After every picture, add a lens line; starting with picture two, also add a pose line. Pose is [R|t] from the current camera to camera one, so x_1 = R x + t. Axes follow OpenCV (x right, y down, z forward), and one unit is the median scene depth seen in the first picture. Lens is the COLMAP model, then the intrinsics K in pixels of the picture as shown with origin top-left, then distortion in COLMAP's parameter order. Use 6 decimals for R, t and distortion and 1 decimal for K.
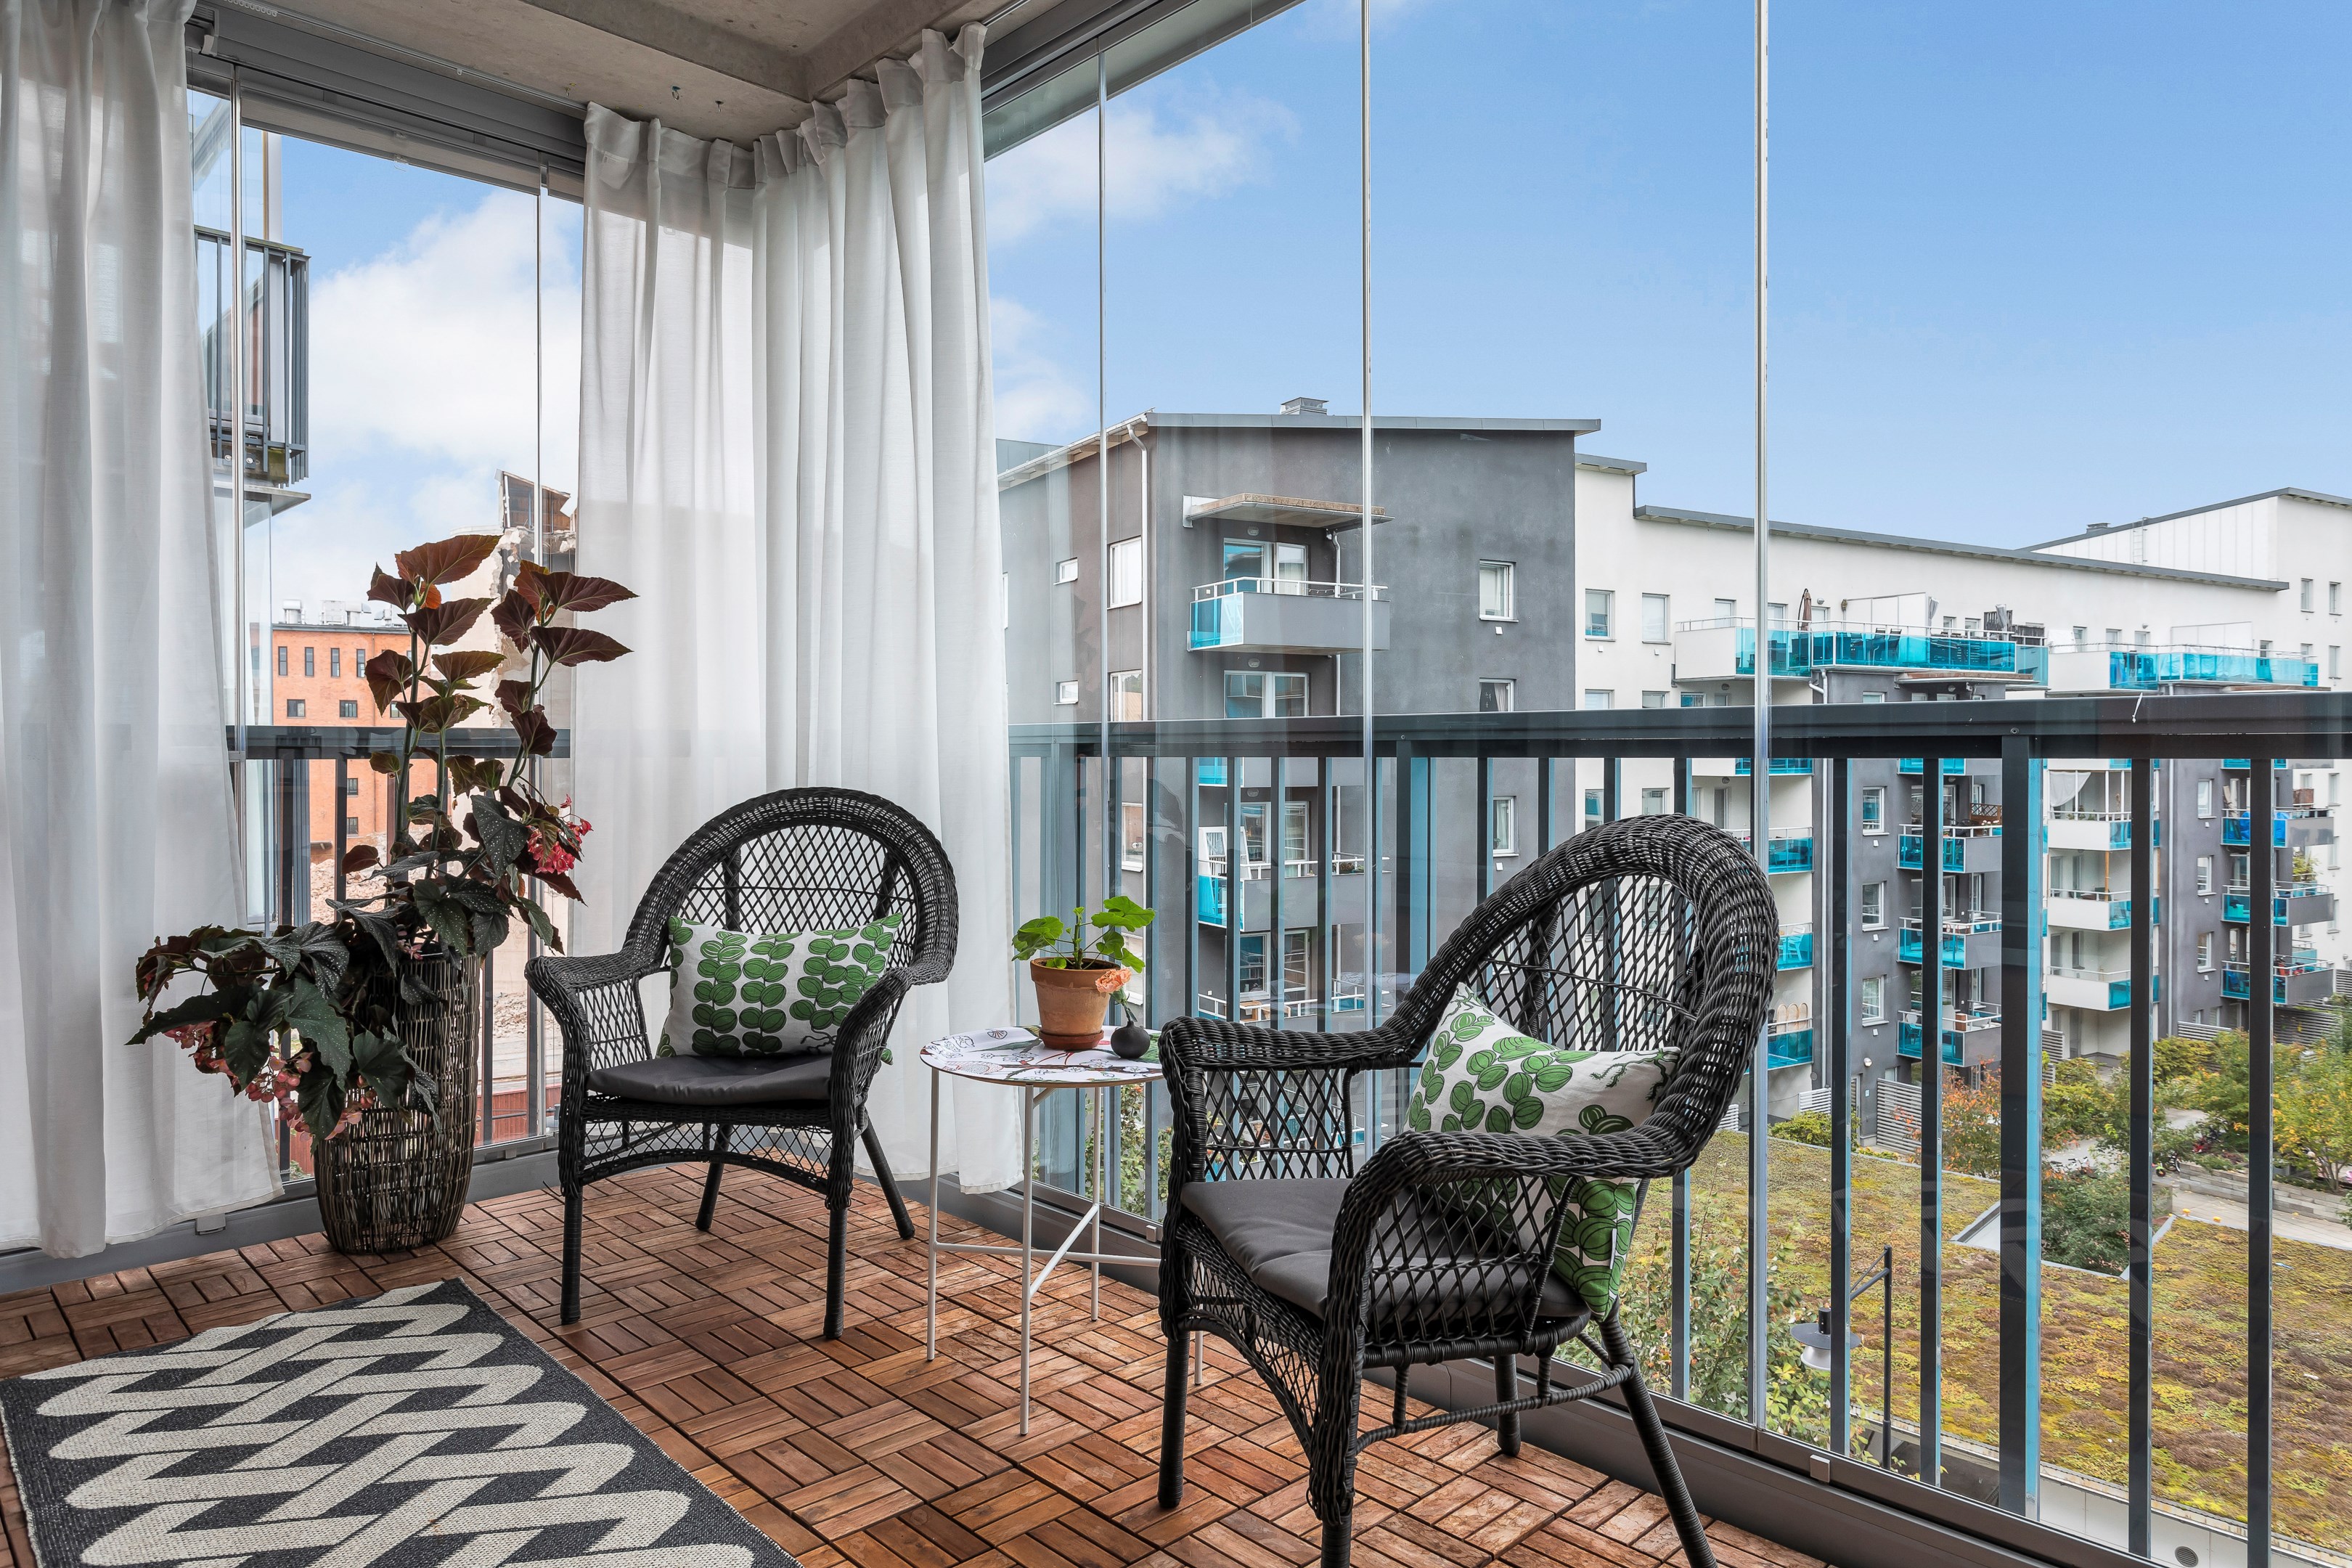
lens RADIAL K [[1449.9, 0, 1176.0], [0, 1449.9, 784.0], [0, 0, 1]] dist [0.001090, 0.000577]
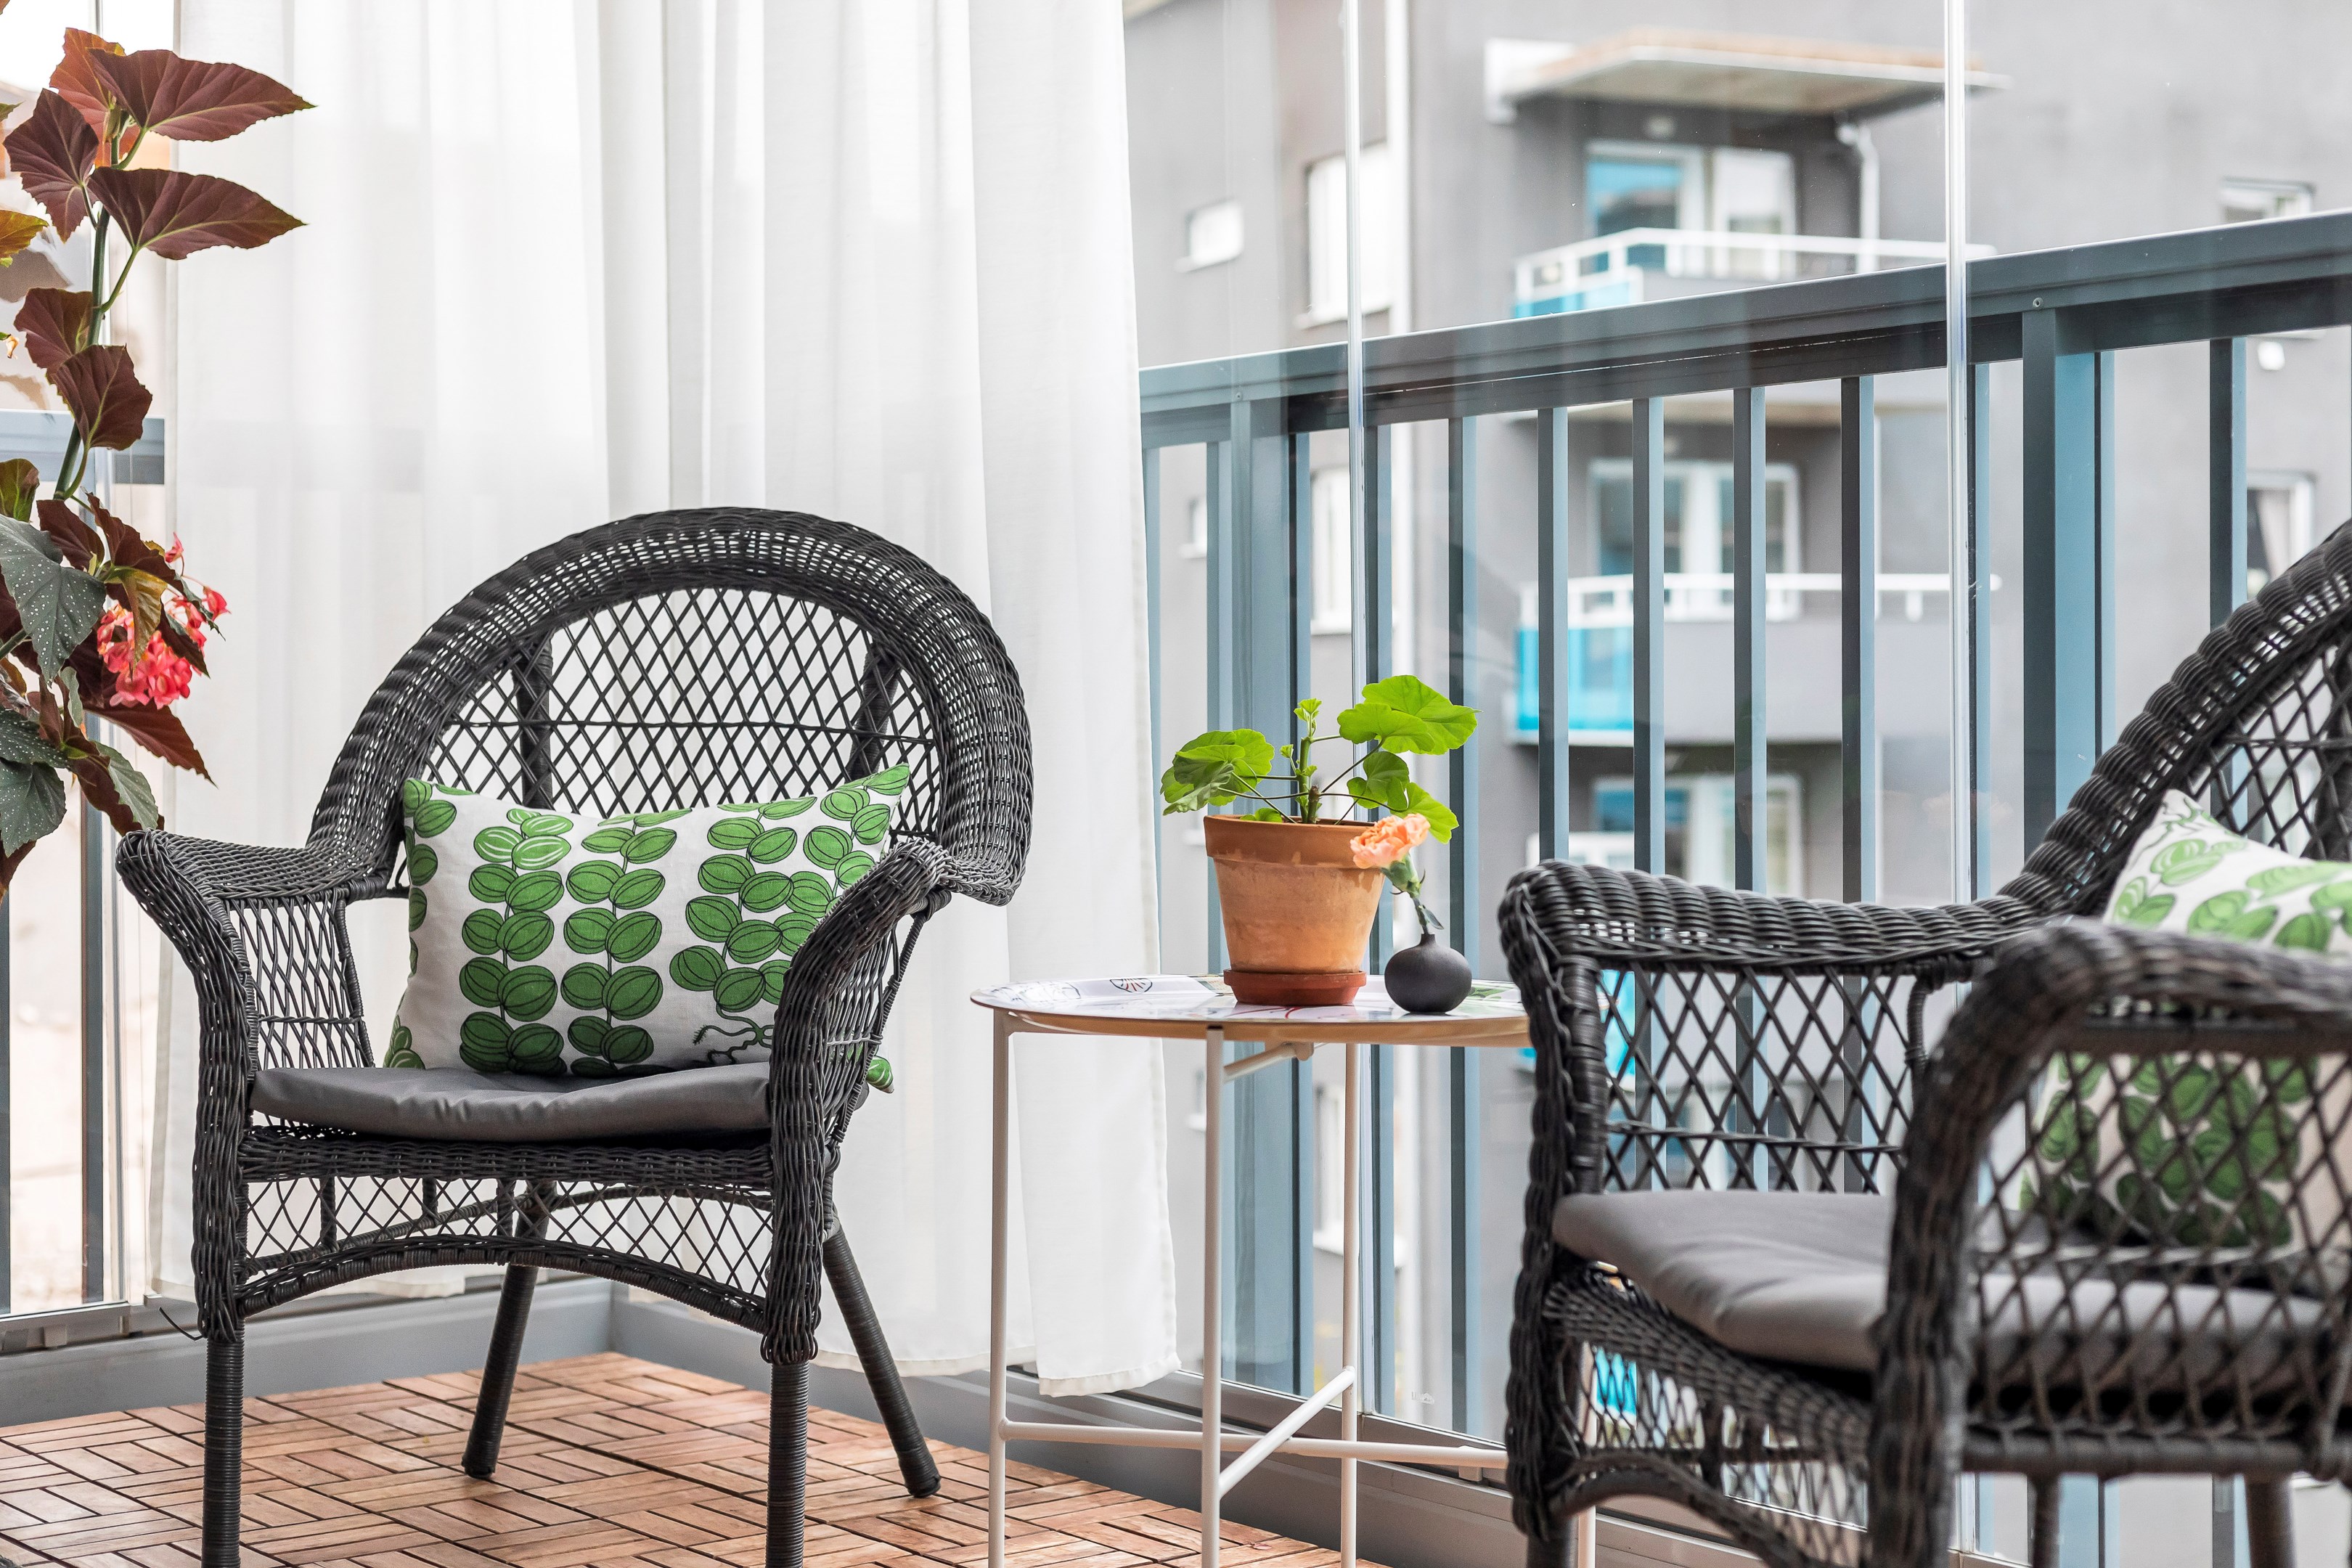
lens RADIAL K [[3453.3, 0, 1176.0], [0, 3453.3, 784.0], [0, 0, 1]] dist [0.029543, -0.052990]
pose [[0.996188, -0.006316, -0.087009, -0.012638], [0.007451, 0.999891, 0.012730, 0.083763], [0.086919, -0.013330, 0.996126, -0.067005]]
